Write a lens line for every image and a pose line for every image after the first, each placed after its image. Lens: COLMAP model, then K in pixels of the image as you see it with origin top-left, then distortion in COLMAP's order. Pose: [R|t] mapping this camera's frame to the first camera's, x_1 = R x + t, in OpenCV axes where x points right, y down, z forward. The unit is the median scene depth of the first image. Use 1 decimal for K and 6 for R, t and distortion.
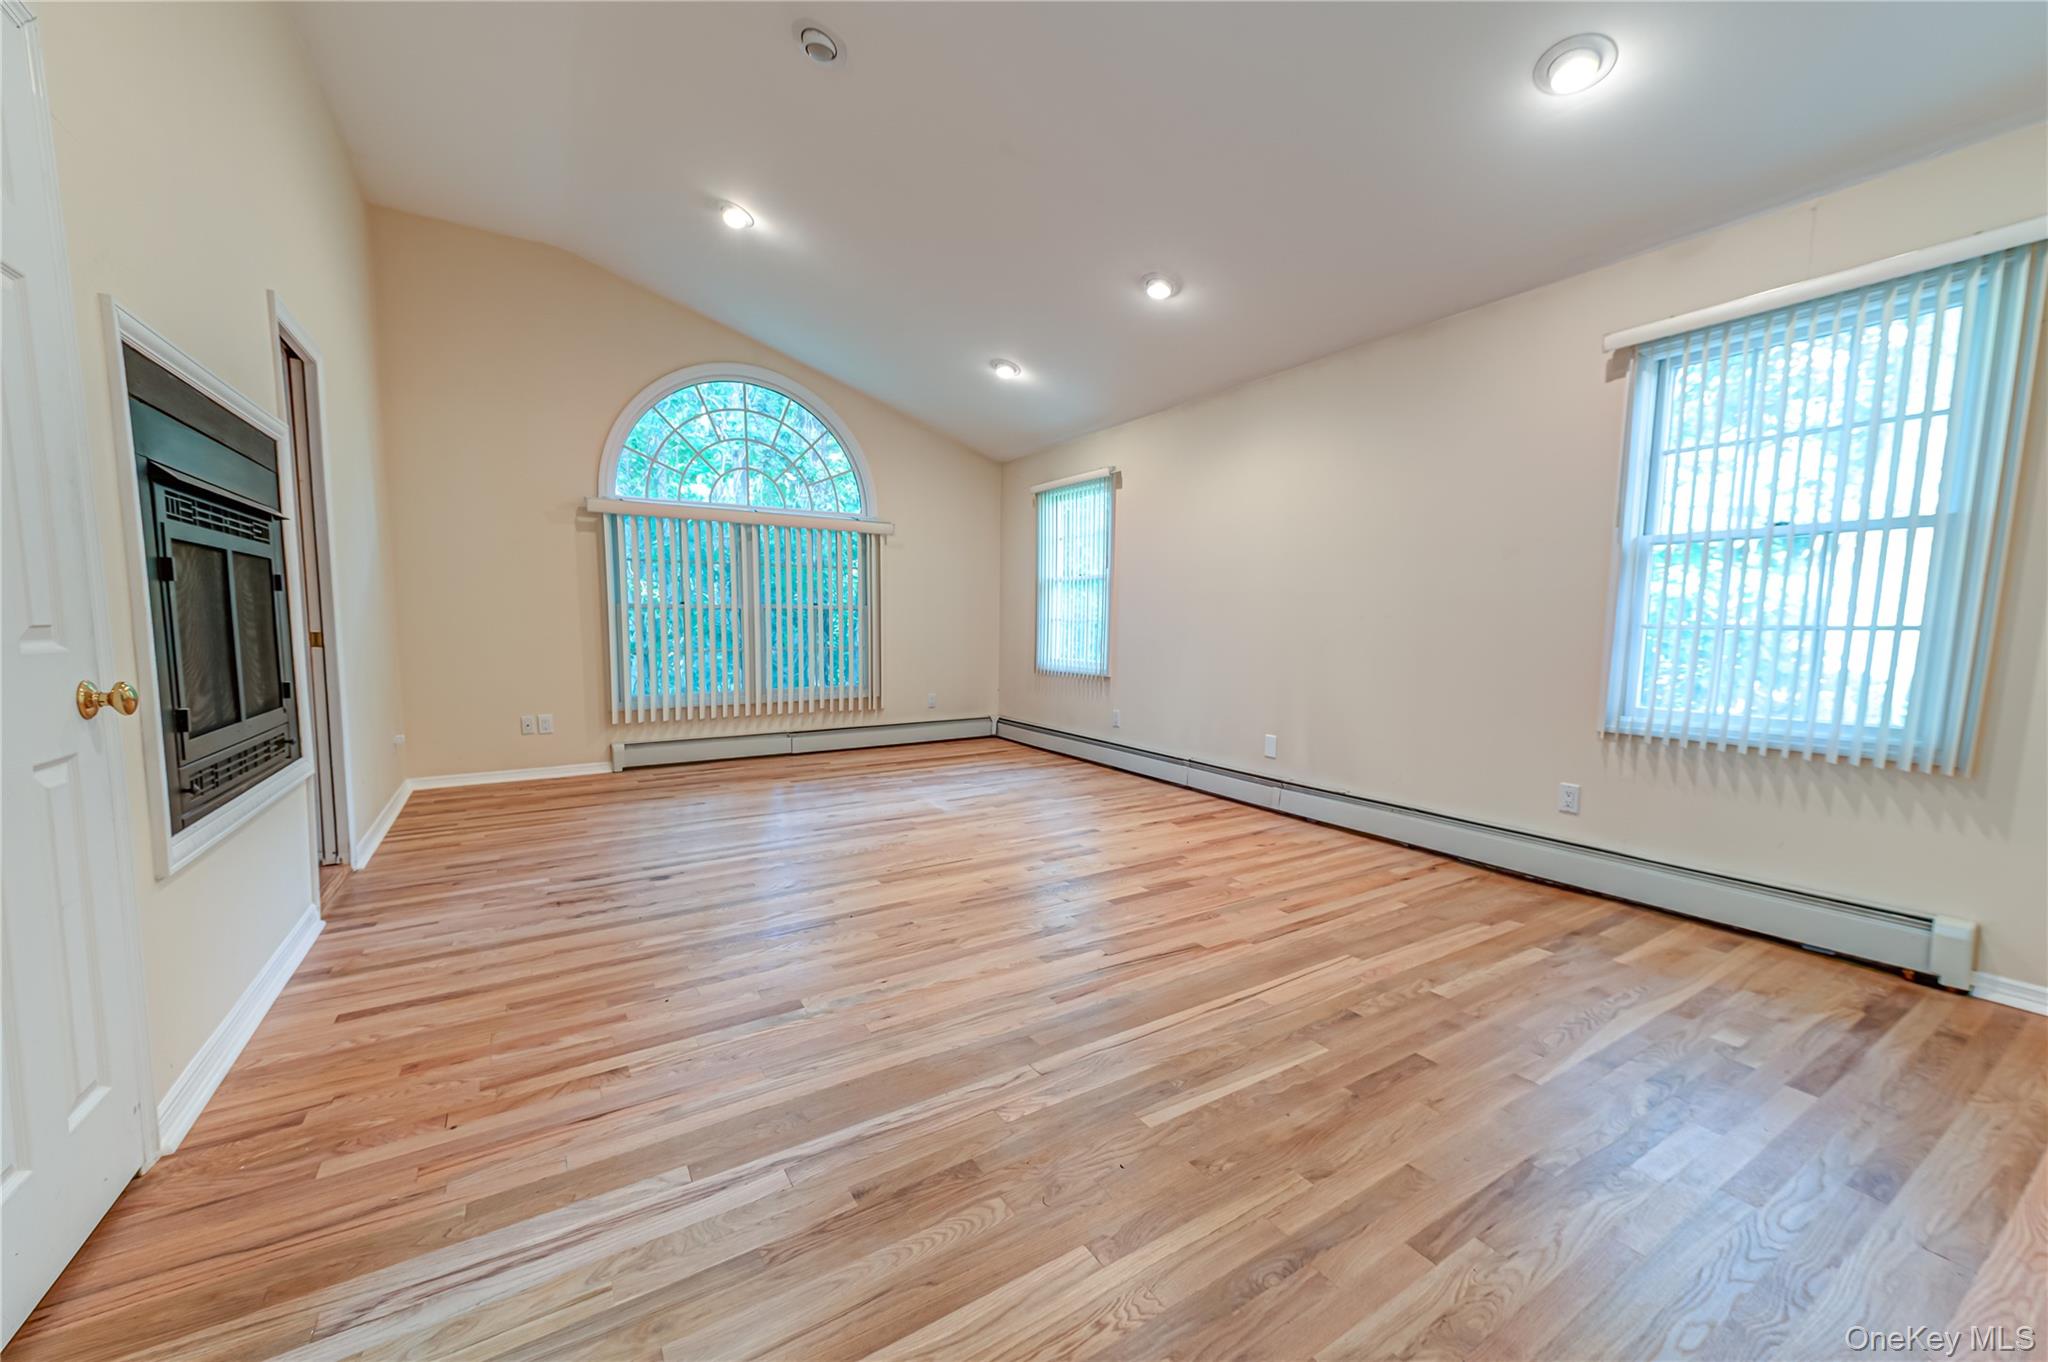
lens RADIAL K [[806.4, 0, 1017.4], [0, 806.4, 693.2], [0, 0, 1]] dist [0.002178, 0.000817]
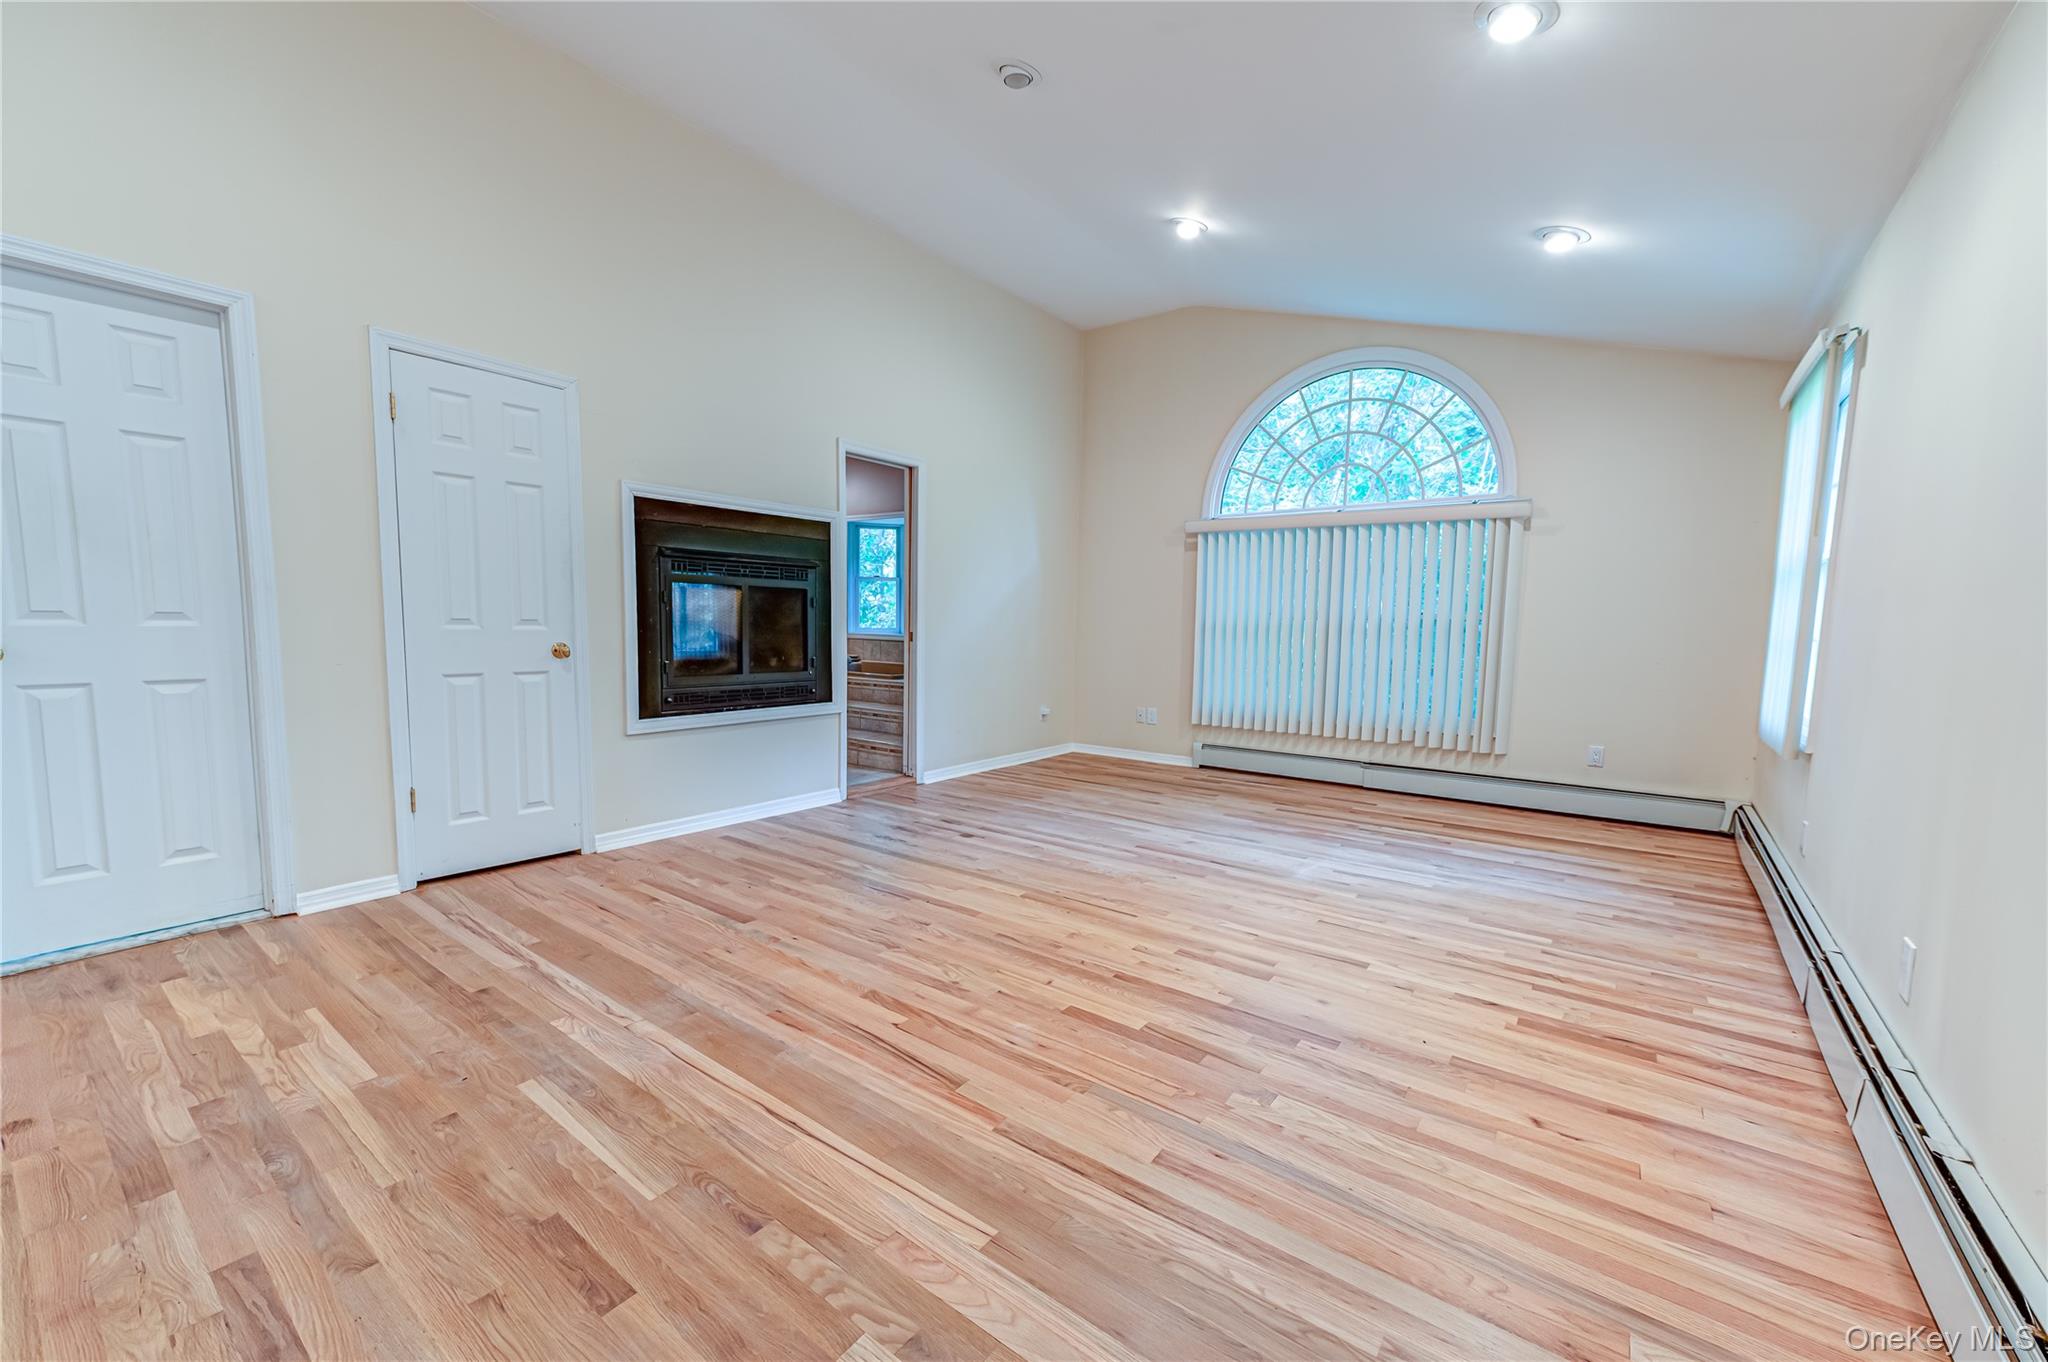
lens RADIAL K [[806.4, 0, 1017.4], [0, 806.4, 693.2], [0, 0, 1]] dist [0.002178, 0.000817]
pose [[0.355850, 0.088171, -0.930374, 0.717064], [-0.107276, 0.992813, 0.053058, -0.058615], [0.928366, 0.080926, 0.362751, 0.626204]]
